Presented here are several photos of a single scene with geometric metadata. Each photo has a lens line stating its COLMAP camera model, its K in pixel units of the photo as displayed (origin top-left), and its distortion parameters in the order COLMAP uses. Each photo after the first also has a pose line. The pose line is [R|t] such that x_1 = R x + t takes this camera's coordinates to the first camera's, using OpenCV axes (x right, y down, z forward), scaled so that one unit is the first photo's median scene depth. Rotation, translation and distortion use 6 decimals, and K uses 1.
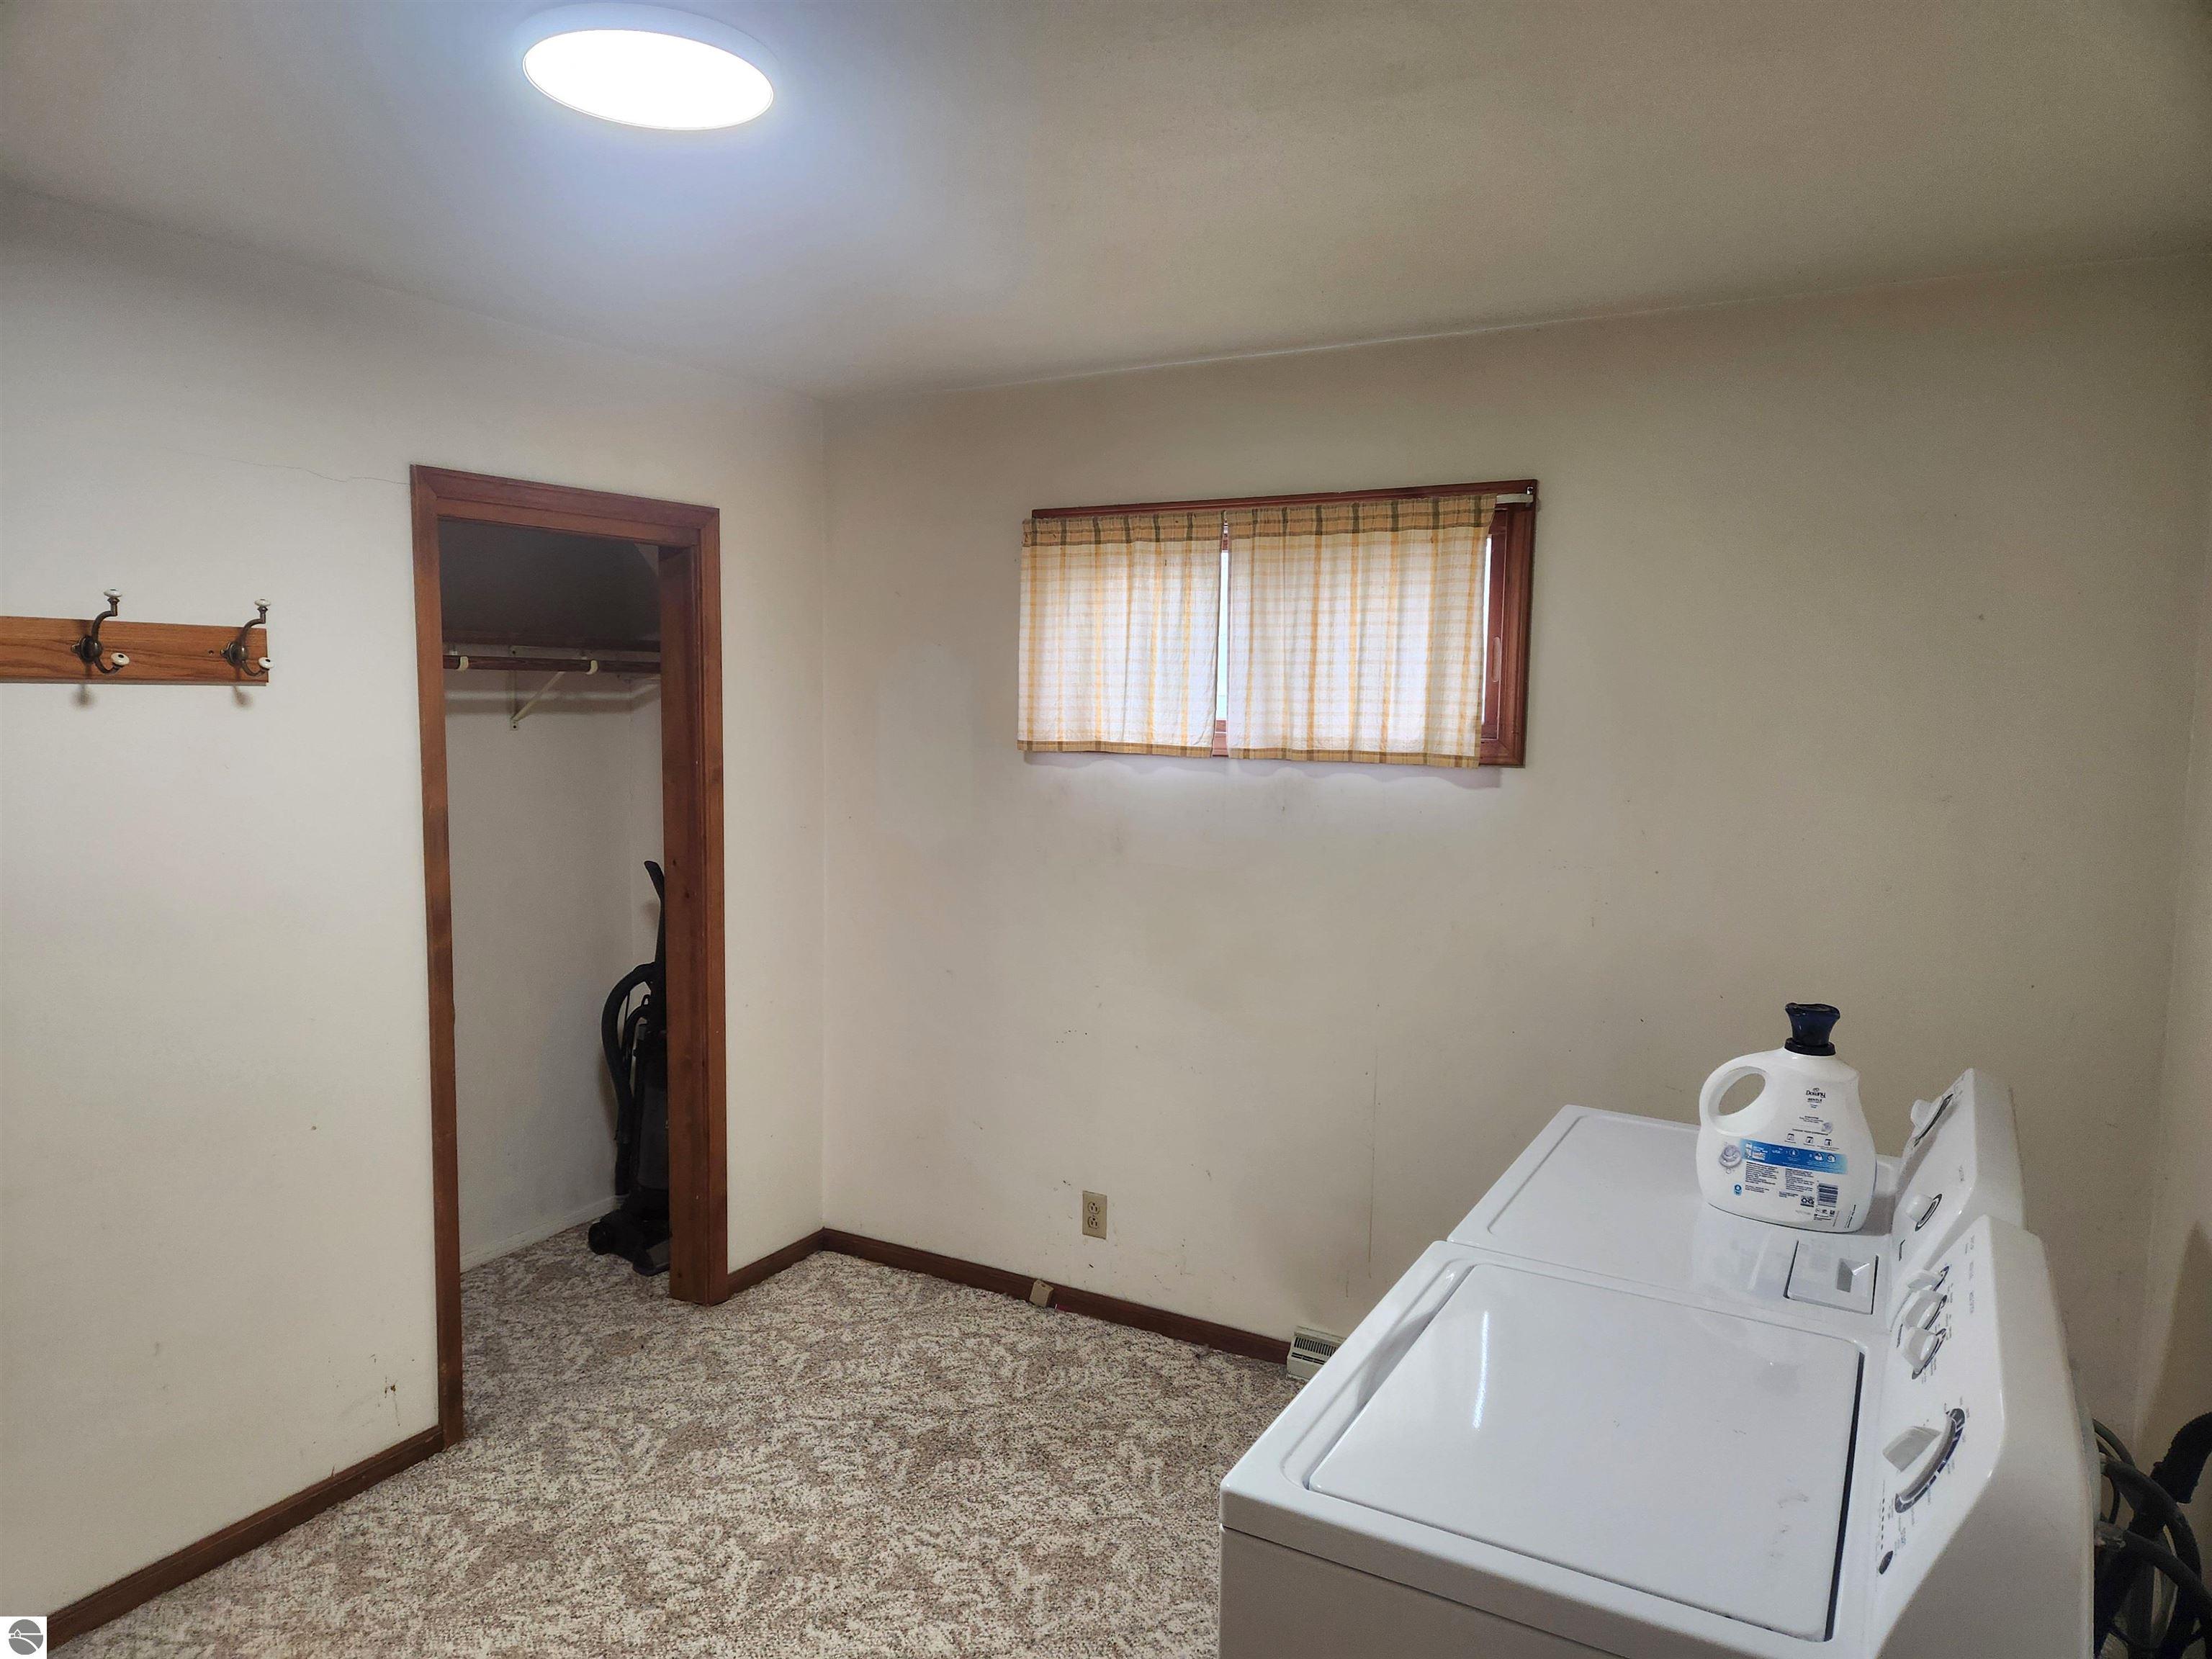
lens RADIAL K [[1443.6, 0, 1106.5], [0, 1443.6, 819.1], [0, 0, 1]] dist [0.033609, -0.022945]
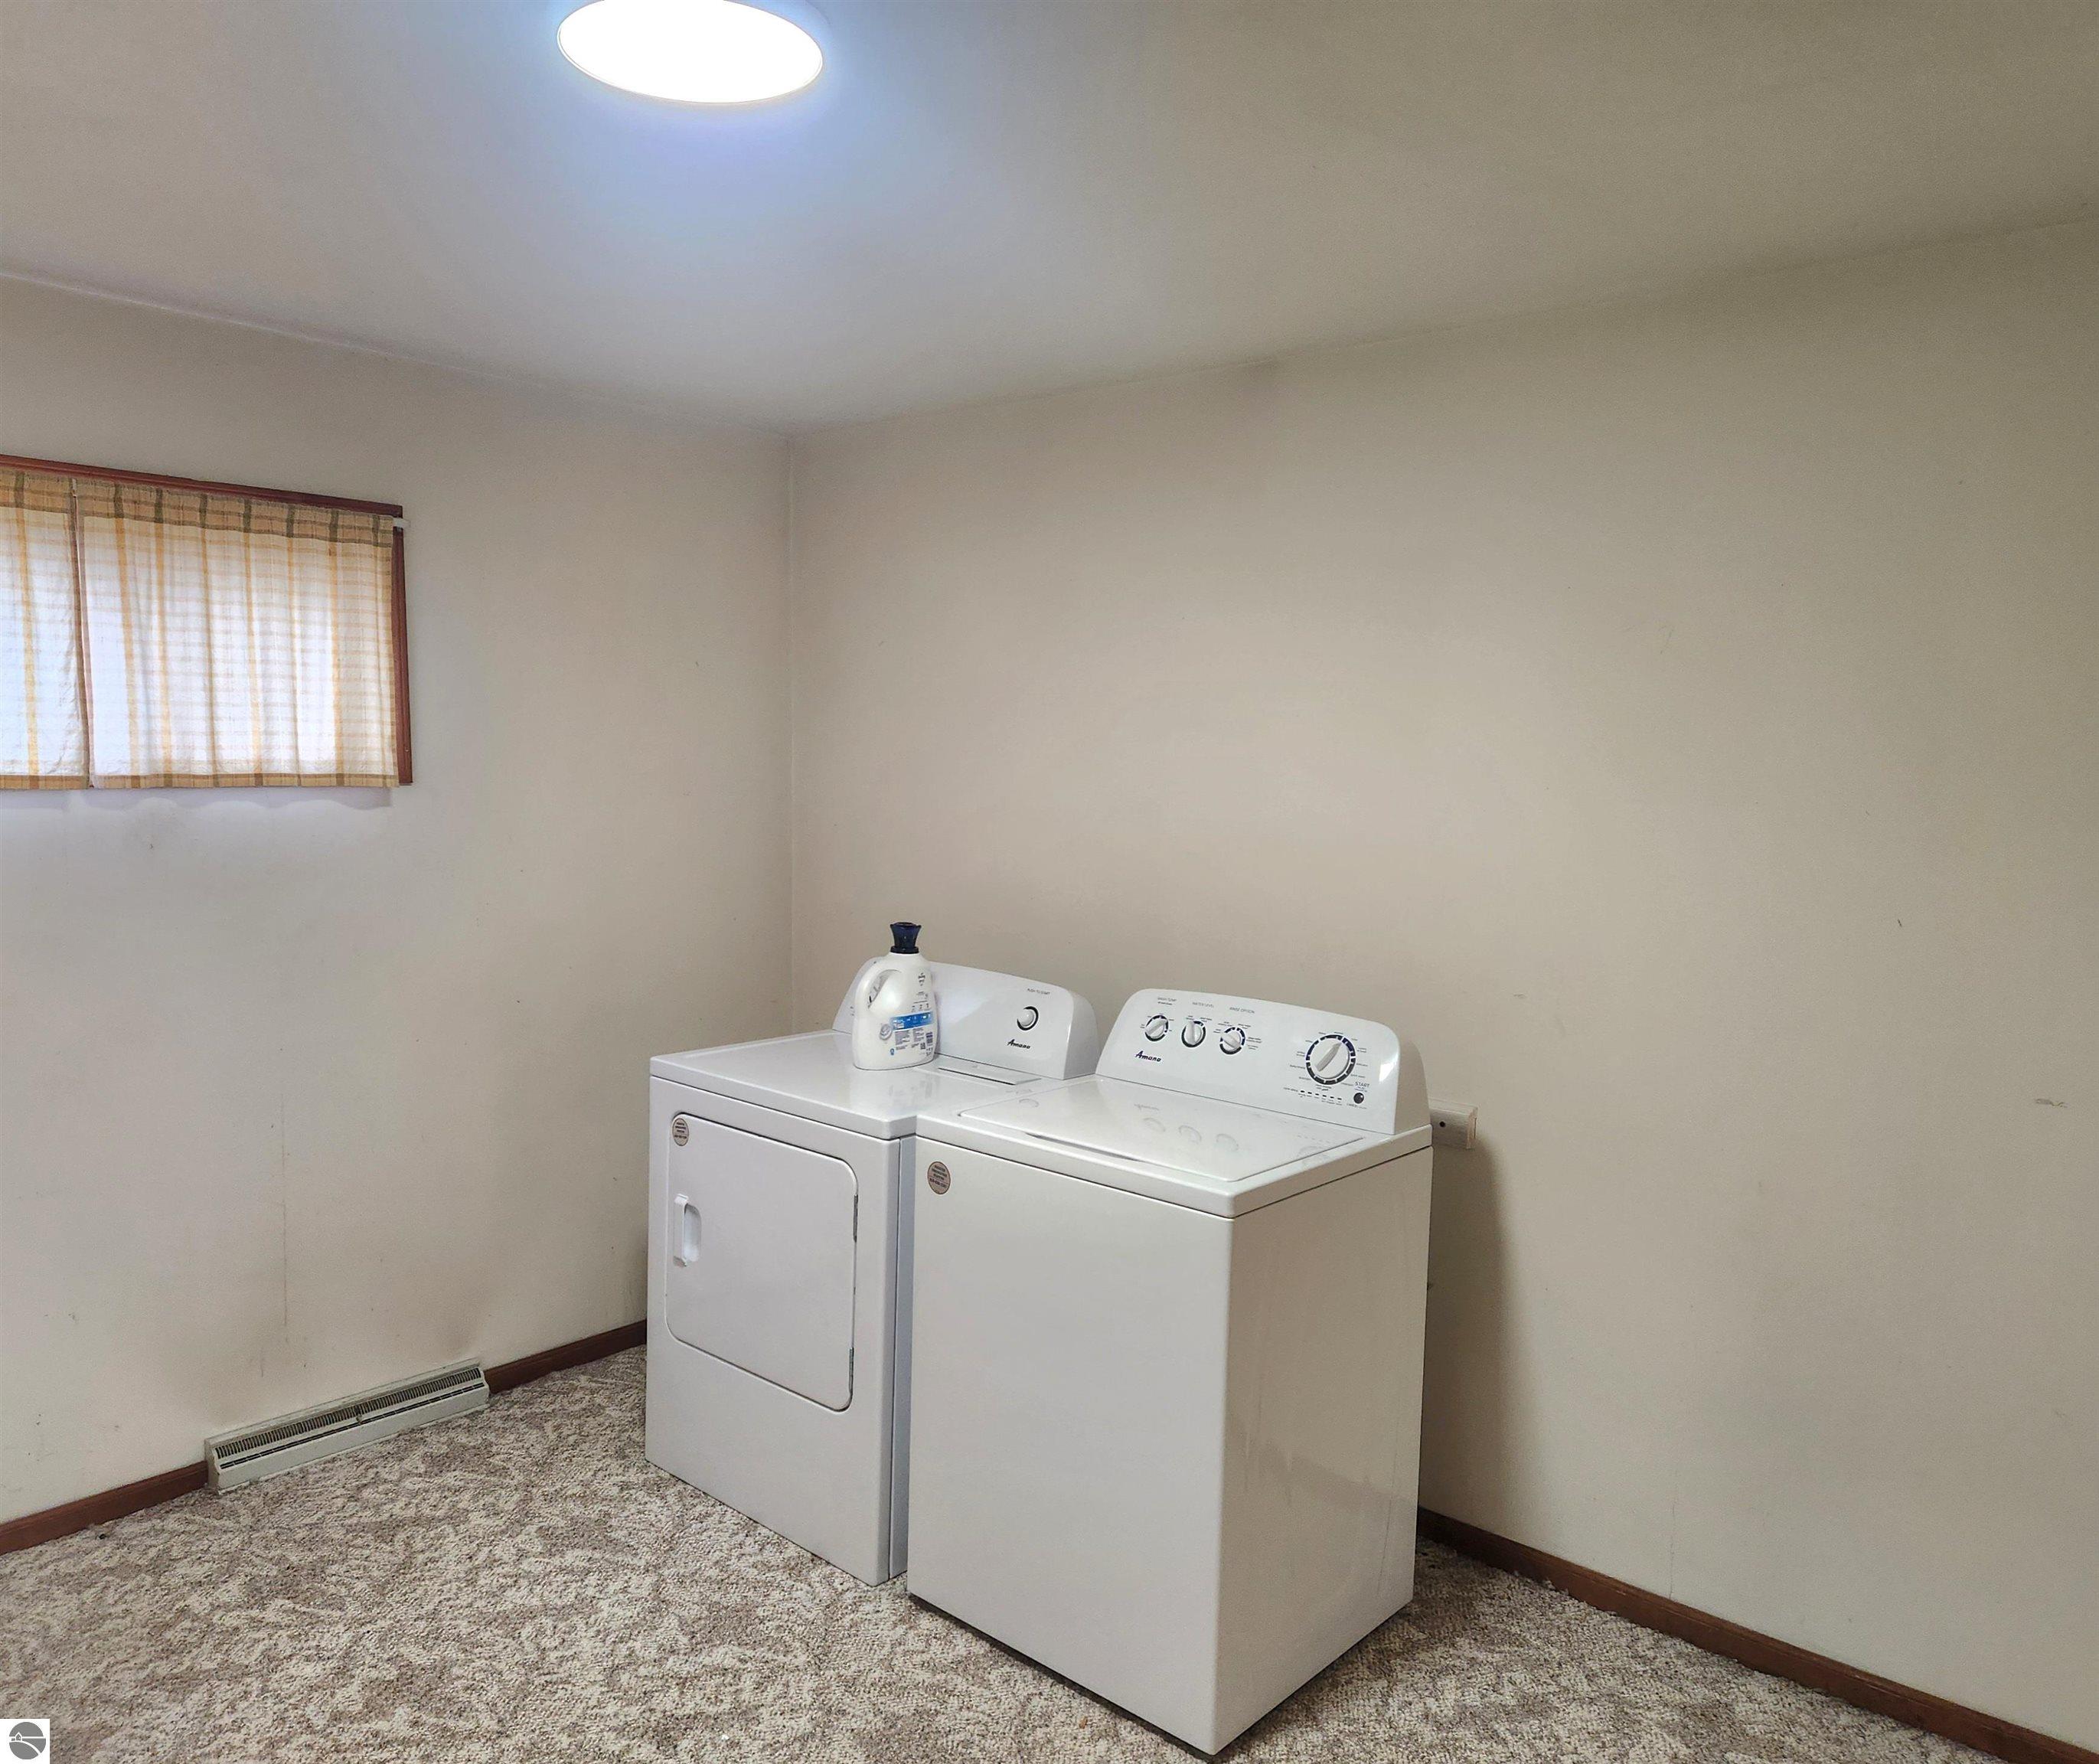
lens RADIAL K [[1532.6, 0, 1040.7], [0, 1532.6, 873.6], [0, 0, 1]] dist [0.013235, -0.015963]
pose [[0.201284, -0.095975, 0.974820, -0.690391], [0.067386, 0.994187, 0.083967, -0.033560], [-0.977212, 0.048788, 0.206581, 0.331597]]
